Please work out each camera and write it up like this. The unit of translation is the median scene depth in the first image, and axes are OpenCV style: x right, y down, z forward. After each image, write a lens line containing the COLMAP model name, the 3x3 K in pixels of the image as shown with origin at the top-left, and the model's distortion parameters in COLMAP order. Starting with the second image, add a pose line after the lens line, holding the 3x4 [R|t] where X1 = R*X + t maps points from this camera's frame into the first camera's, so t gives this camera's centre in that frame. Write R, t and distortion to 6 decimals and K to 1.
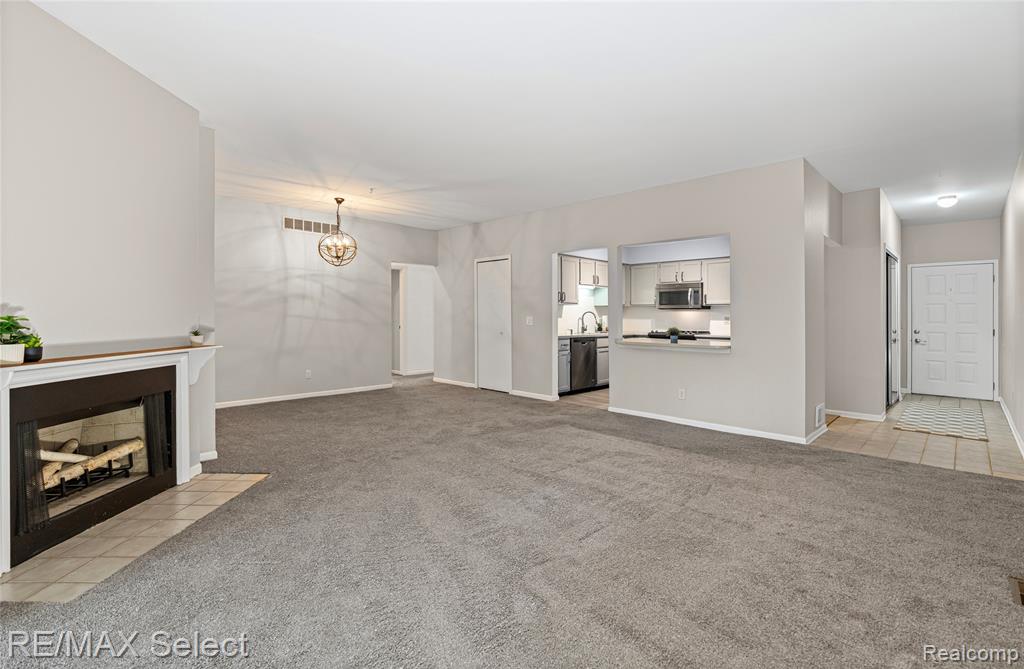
lens RADIAL K [[463.6, 0, 505.0], [0, 463.6, 315.3], [0, 0, 1]] dist [-0.002971, 0.000175]
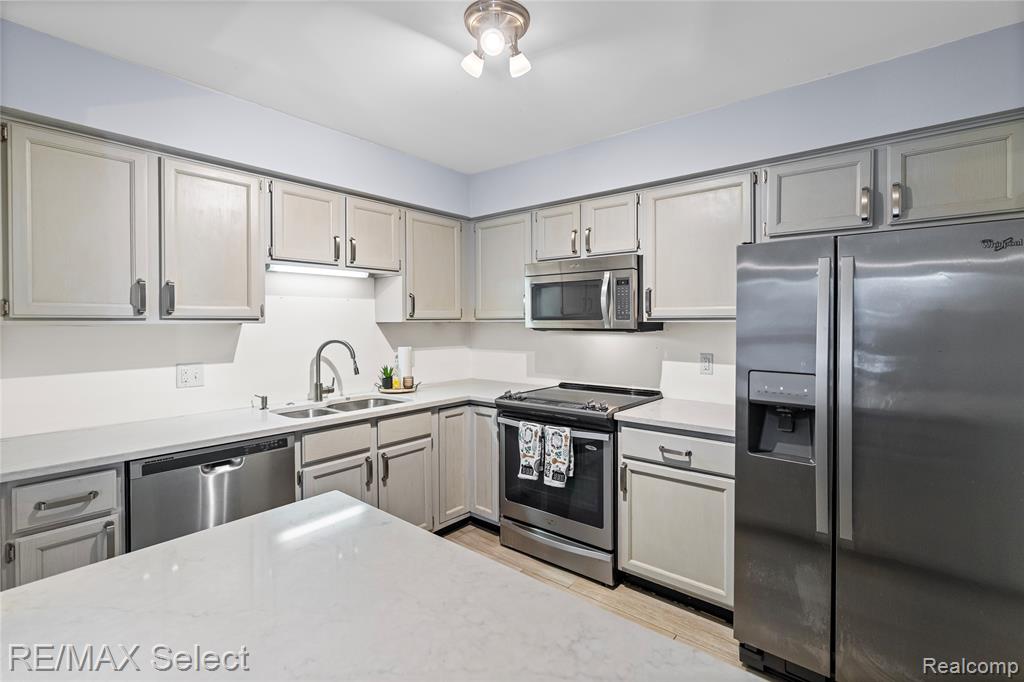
lens RADIAL K [[463.5, 0, 517.1], [0, 463.5, 320.6], [0, 0, 1]] dist [0.038640, 0.000338]
pose [[0.995795, -0.011809, 0.090846, 0.323162], [0.012054, 0.999925, -0.002151, -0.023362], [-0.090814, 0.003237, 0.995863, 0.708249]]
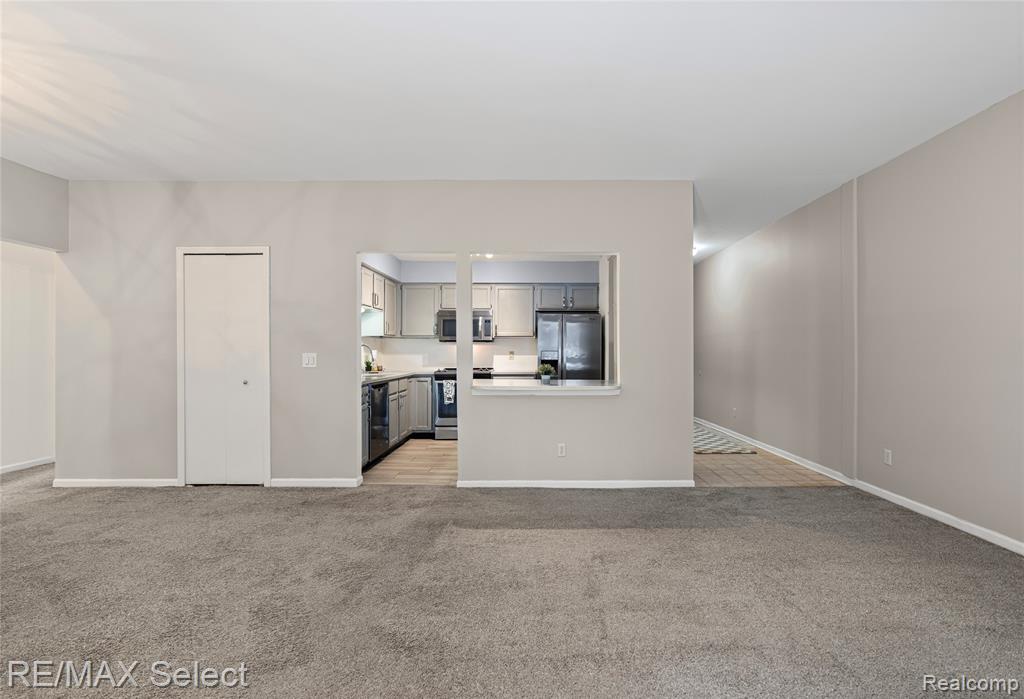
lens RADIAL K [[493.9, 0, 509.3], [0, 493.9, 343.5], [0, 0, 1]] dist [-0.004667, -0.000513]
pose [[0.719806, 0.002587, 0.694171, -0.199916], [0.004973, 0.999948, -0.008883, -0.001768], [-0.694158, 0.009847, 0.719755, 0.343766]]
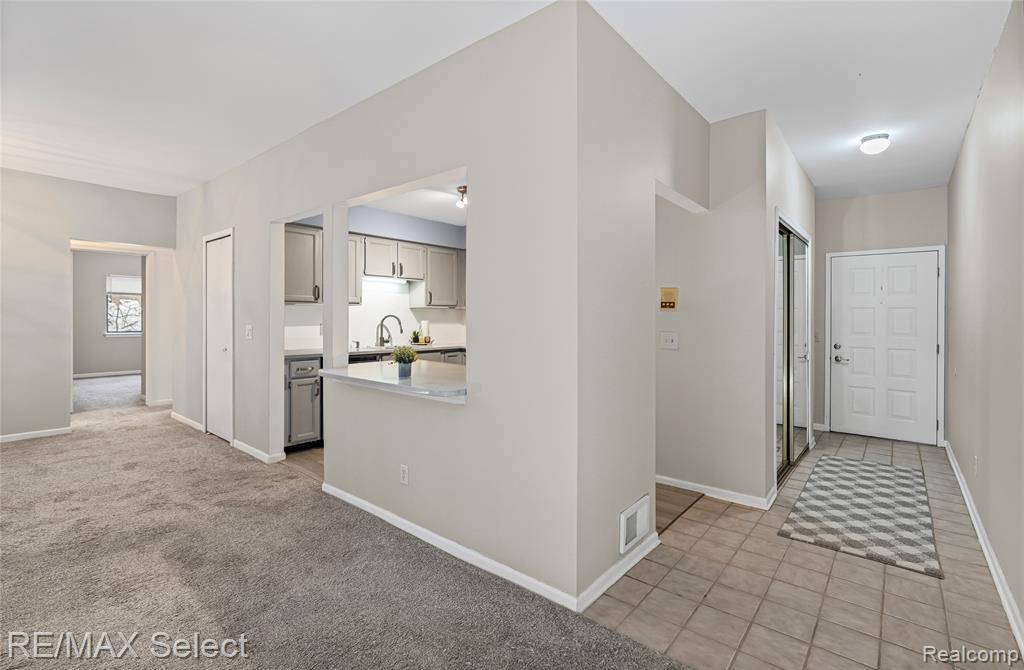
lens RADIAL K [[451.1, 0, 513.8], [0, 451.1, 316.0], [0, 0, 1]] dist [0.000200, -0.000013]
pose [[0.997067, 0.005171, 0.076358, 0.351047], [-0.005209, 0.999986, 0.000304, -0.009440], [-0.076356, -0.000700, 0.997080, 0.354617]]
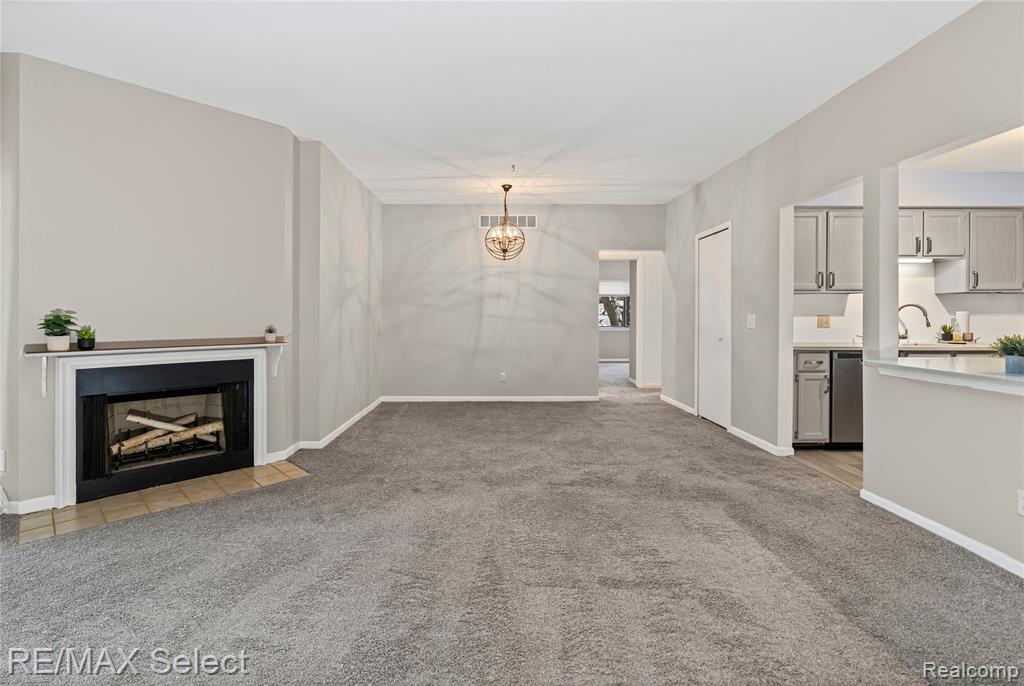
lens RADIAL K [[471.2, 0, 509.4], [0, 471.2, 323.4], [0, 0, 1]] dist [-0.007509, 0.000670]
pose [[0.715334, 0.004935, -0.698766, 0.257607], [0.005422, 0.999906, 0.012612, 0.005209], [0.698762, -0.012811, 0.715239, 0.301948]]
